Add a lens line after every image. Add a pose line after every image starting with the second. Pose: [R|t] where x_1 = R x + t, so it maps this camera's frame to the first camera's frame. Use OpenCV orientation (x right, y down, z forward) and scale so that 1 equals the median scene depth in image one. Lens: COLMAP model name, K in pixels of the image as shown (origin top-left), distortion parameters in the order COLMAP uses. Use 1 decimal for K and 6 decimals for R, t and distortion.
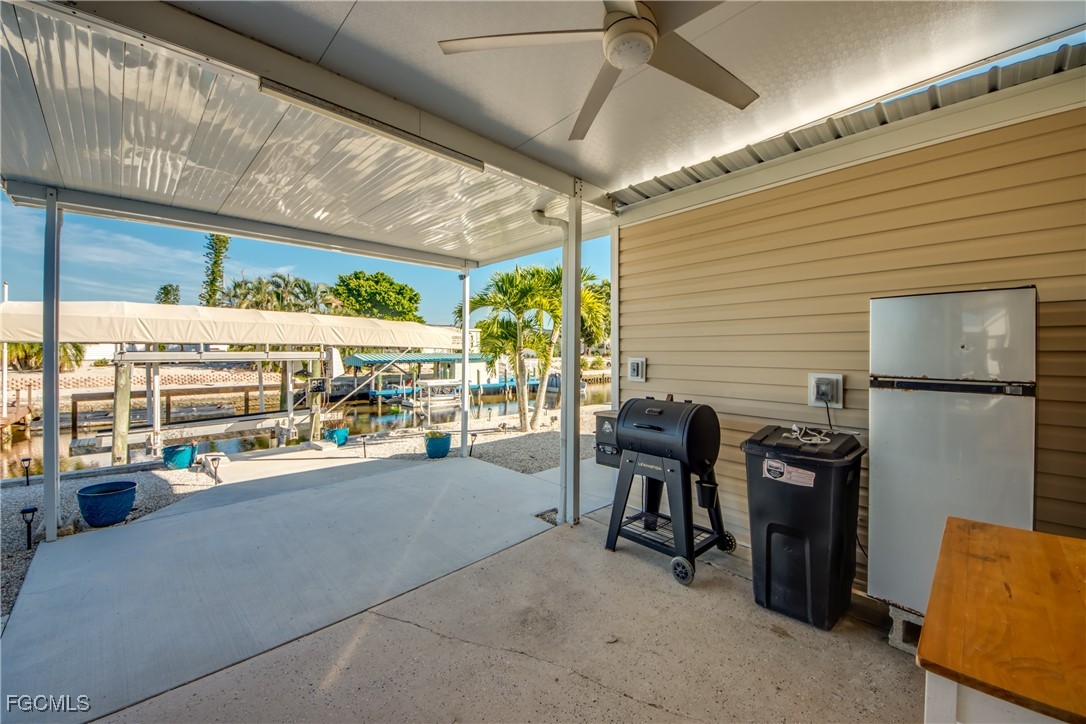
lens RADIAL K [[430.2, 0, 544.0], [0, 430.2, 354.2], [0, 0, 1]] dist [-0.009241, -0.002471]
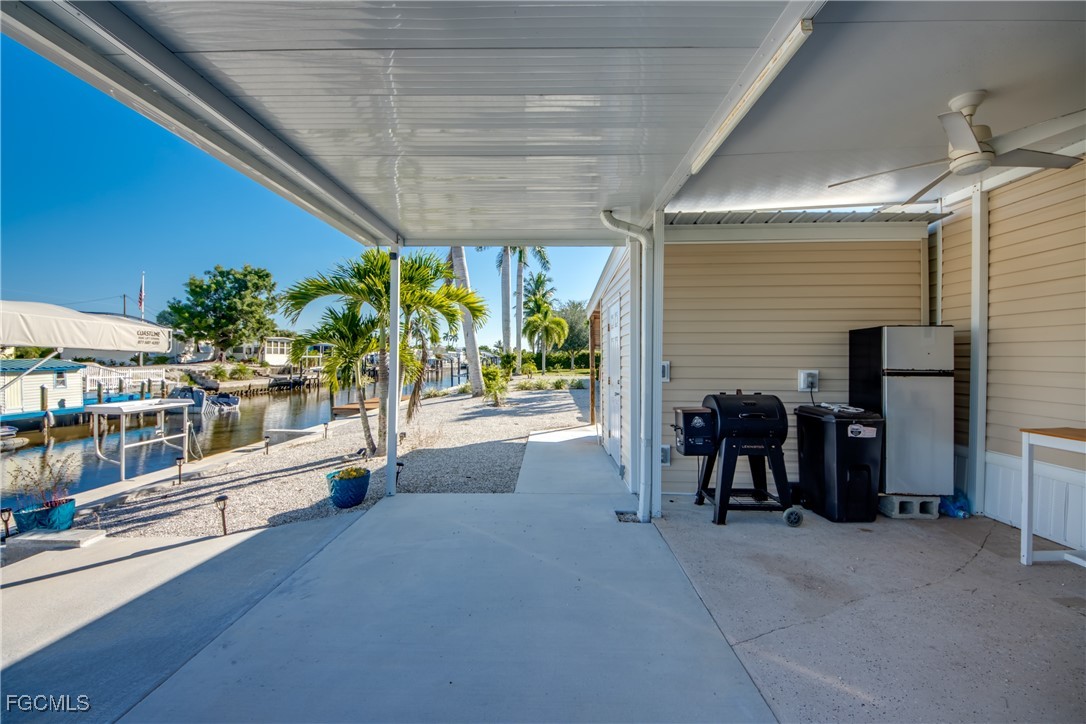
lens RADIAL K [[440.4, 0, 548.6], [0, 440.4, 360.3], [0, 0, 1]] dist [-0.000974, -0.000555]
pose [[0.703272, -0.004851, 0.710905, -0.153253], [0.004207, 0.999988, 0.002662, 0.000117], [-0.710909, 0.001119, 0.703283, 0.071824]]
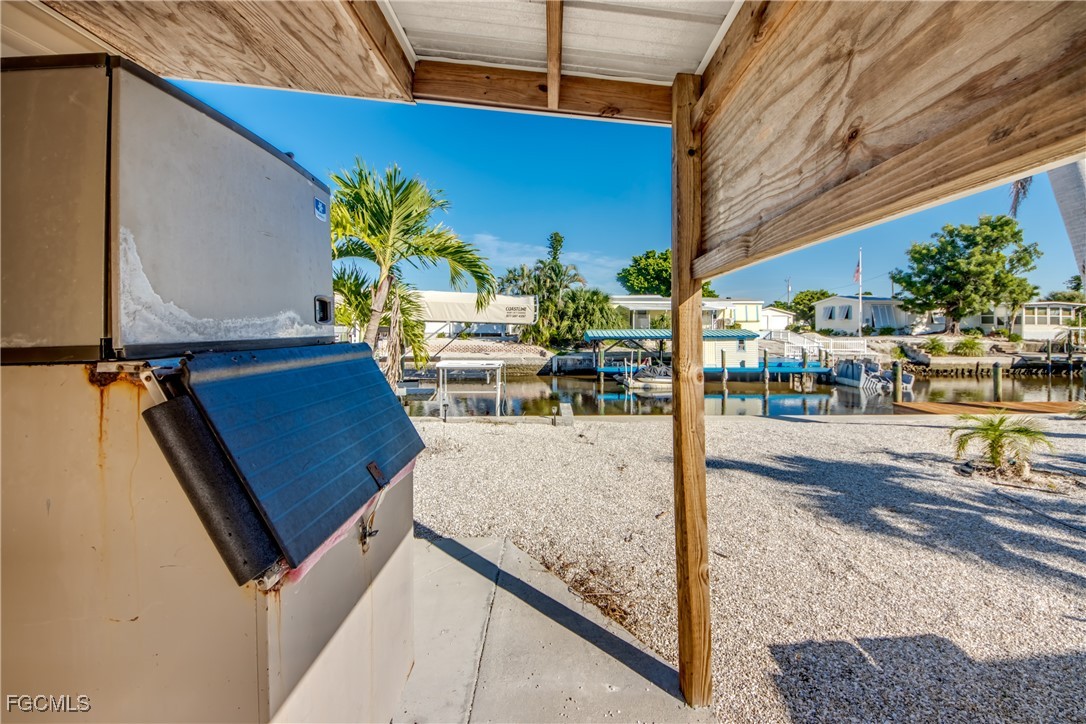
lens RADIAL K [[417.4, 0, 561.3], [0, 417.4, 327.7], [0, 0, 1]] dist [0.011220, -0.010437]
pose [[0.741698, 0.002562, -0.670729, 0.271839], [-0.007261, 0.999965, -0.004210, -0.001262], [0.670695, 0.007993, 0.741690, 0.316163]]
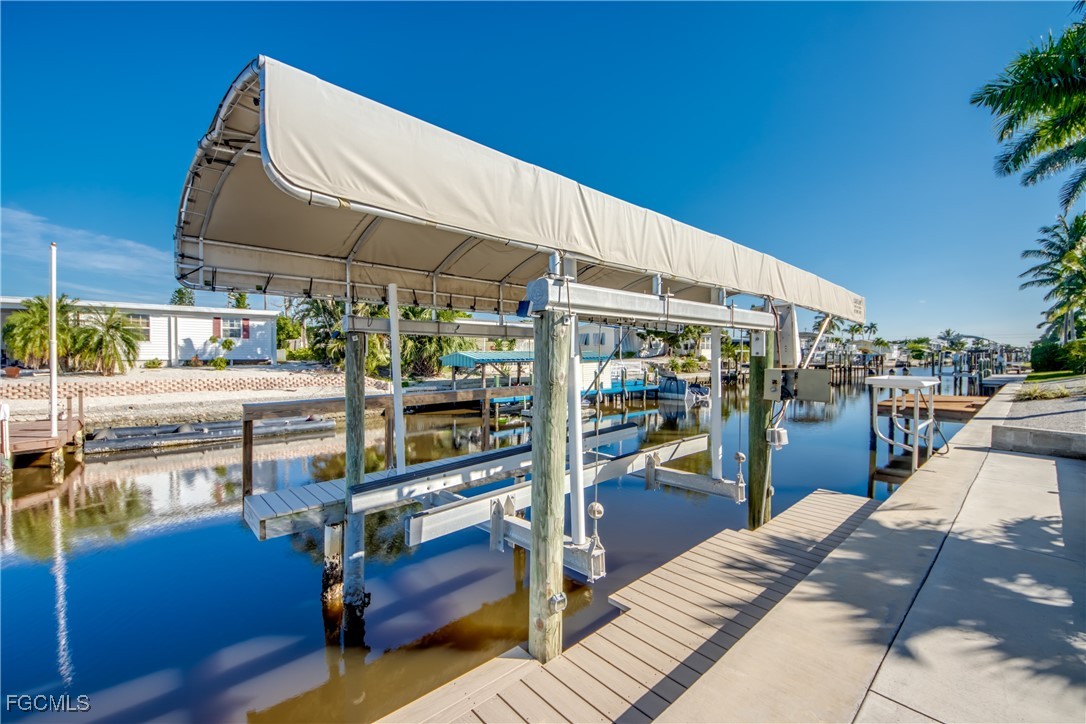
lens RADIAL K [[450.5, 0, 541.6], [0, 450.5, 363.1], [0, 0, 1]] dist [-0.018450, -0.002439]
pose [[0.999594, -0.004970, -0.028046, -0.398563], [0.005197, 0.999954, 0.008020, 0.023007], [0.028005, -0.008163, 0.999574, 0.260790]]
